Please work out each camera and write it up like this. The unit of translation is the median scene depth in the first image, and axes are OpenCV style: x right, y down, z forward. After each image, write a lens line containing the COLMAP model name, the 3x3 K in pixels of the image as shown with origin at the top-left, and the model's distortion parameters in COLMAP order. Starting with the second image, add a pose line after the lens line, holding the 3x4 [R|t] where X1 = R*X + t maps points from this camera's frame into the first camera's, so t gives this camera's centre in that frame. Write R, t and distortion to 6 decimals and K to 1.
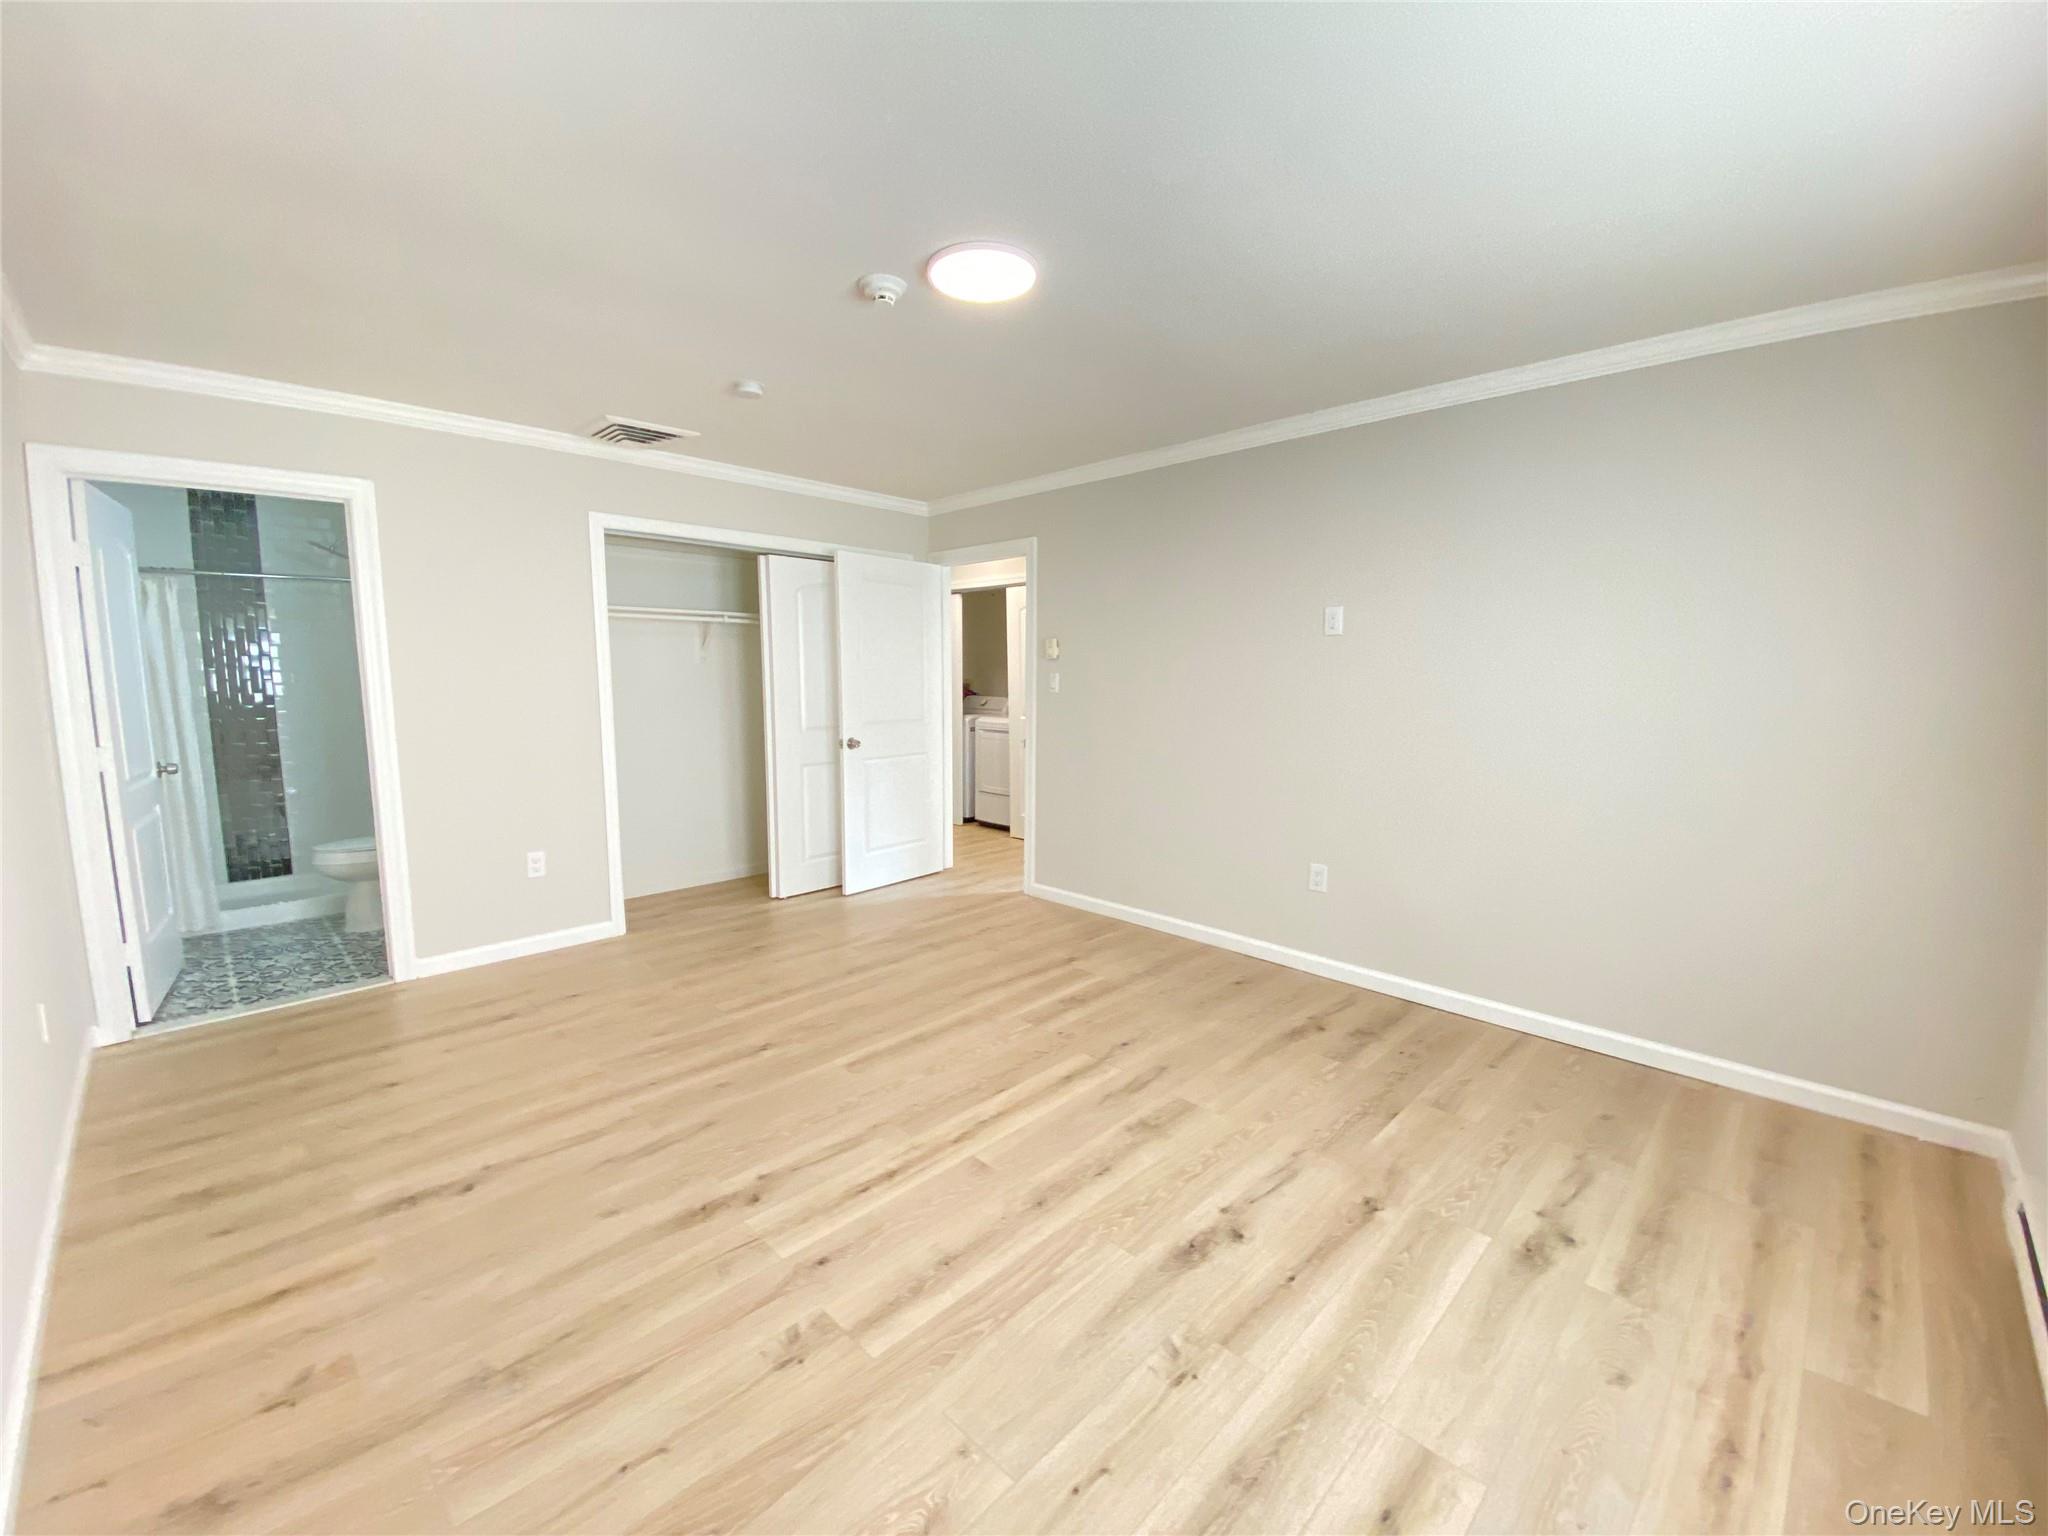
lens RADIAL K [[819.7, 0, 1024.0], [0, 819.7, 768.0], [0, 0, 1]] dist [0.001153, -0.019704]
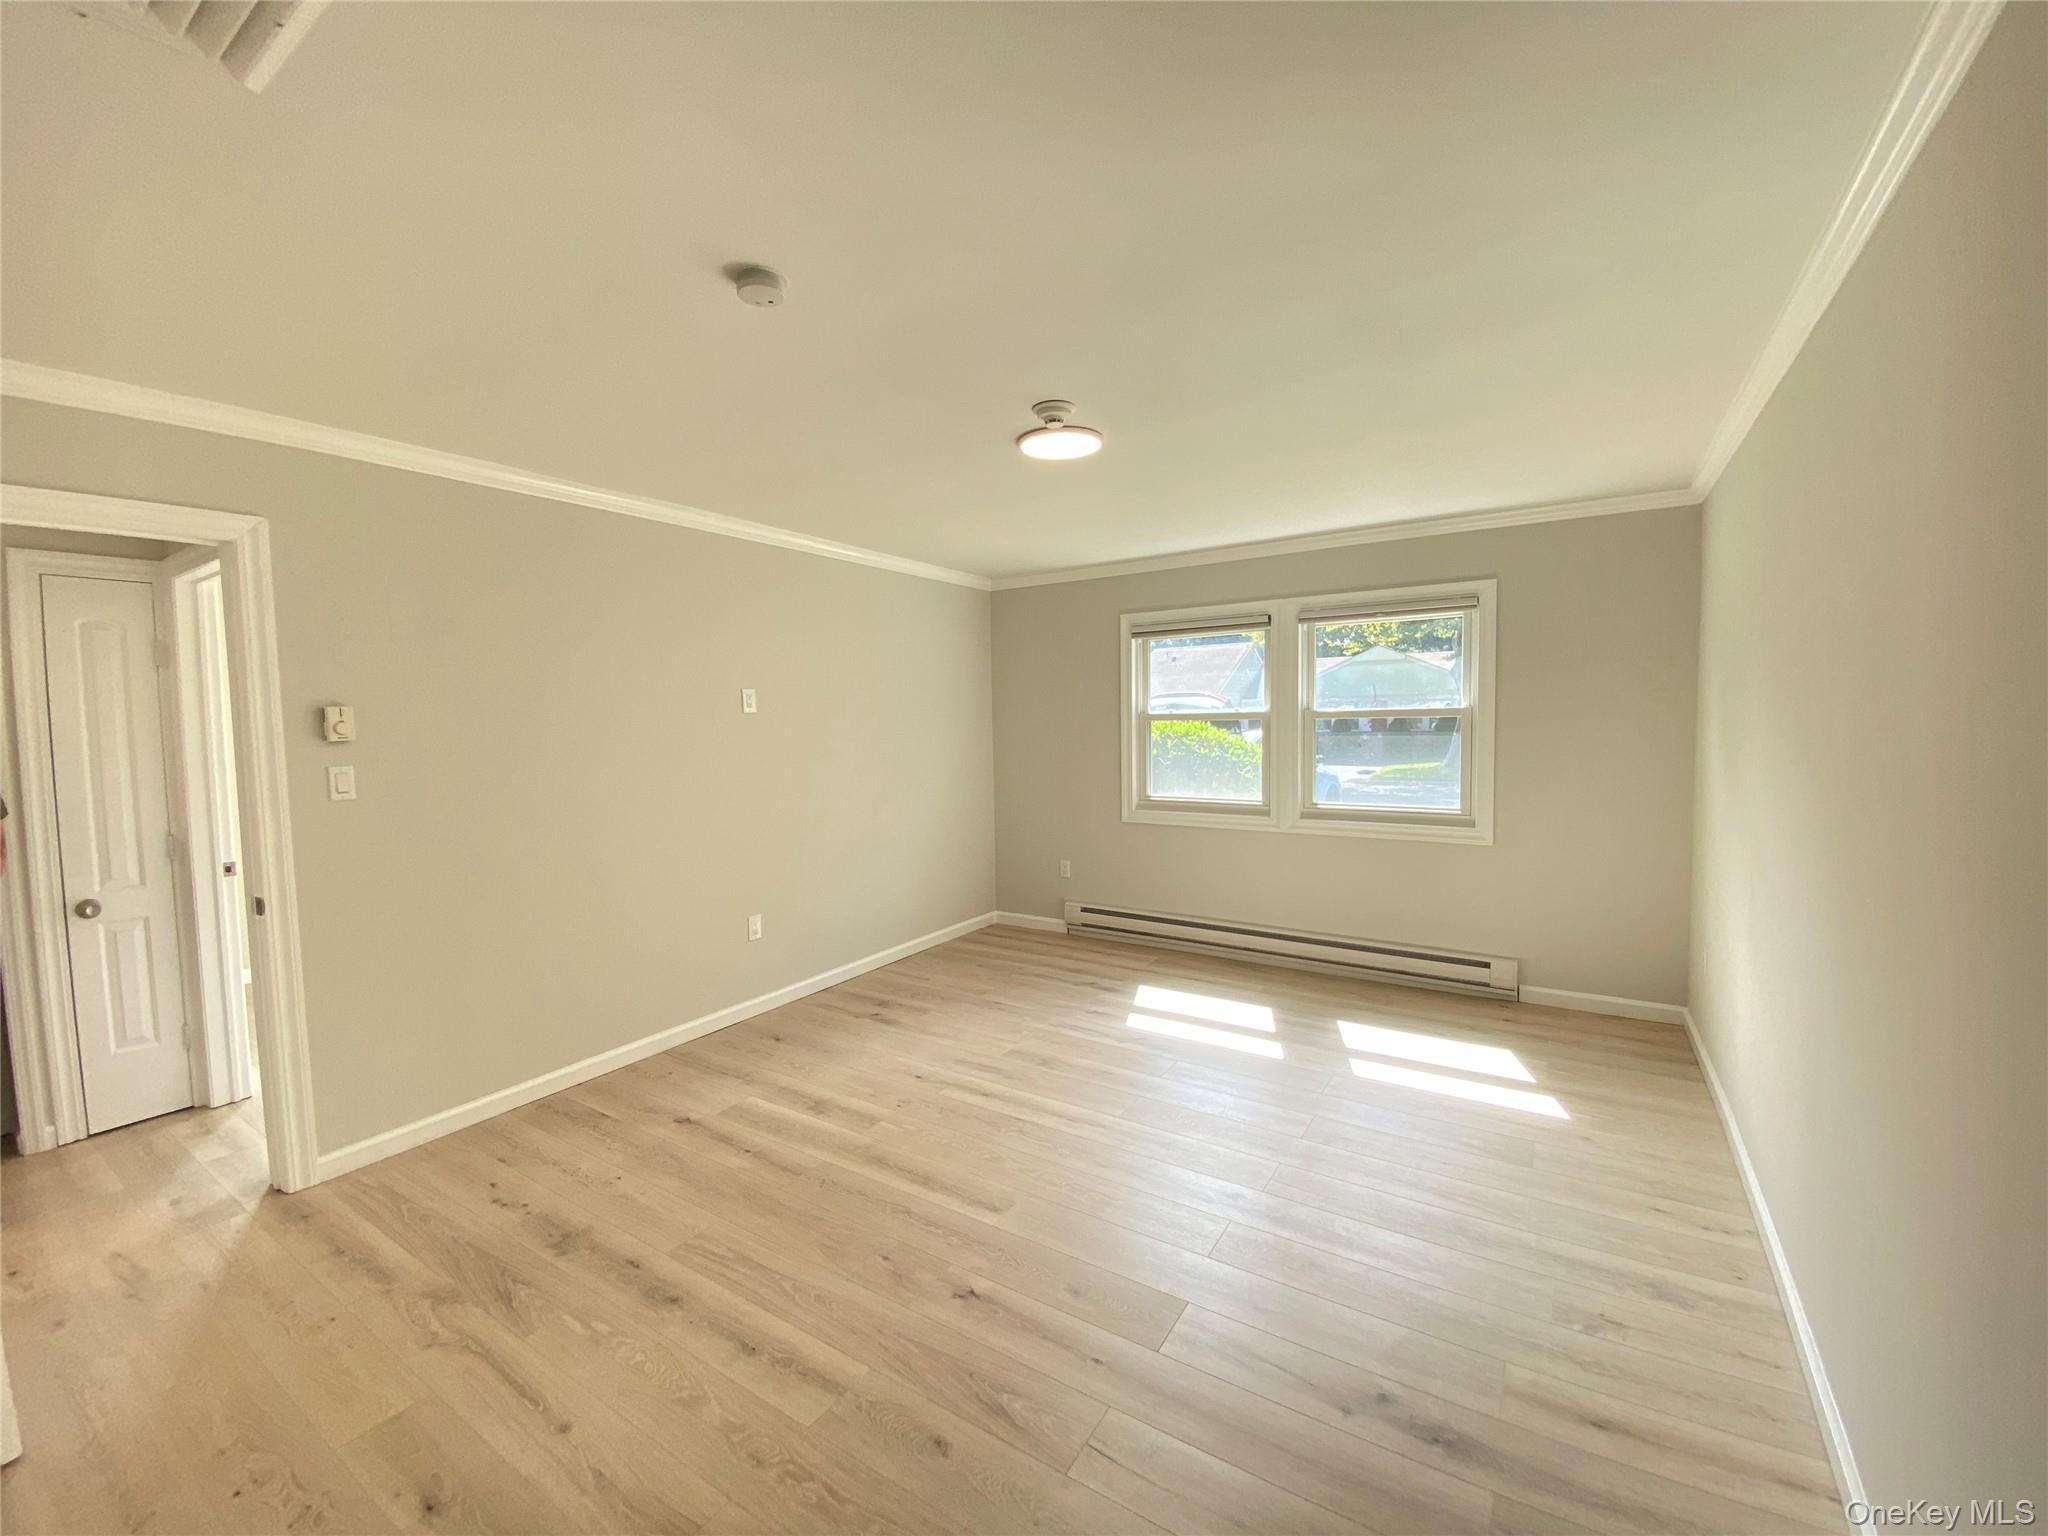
lens RADIAL K [[819.7, 0, 1024.0], [0, 819.7, 768.0], [0, 0, 1]] dist [0.001153, -0.019704]
pose [[-0.201241, -0.068698, 0.977130, -0.932208], [0.140291, 0.985232, 0.098161, -0.163688], [-0.969443, 0.156837, -0.188632, 0.958097]]
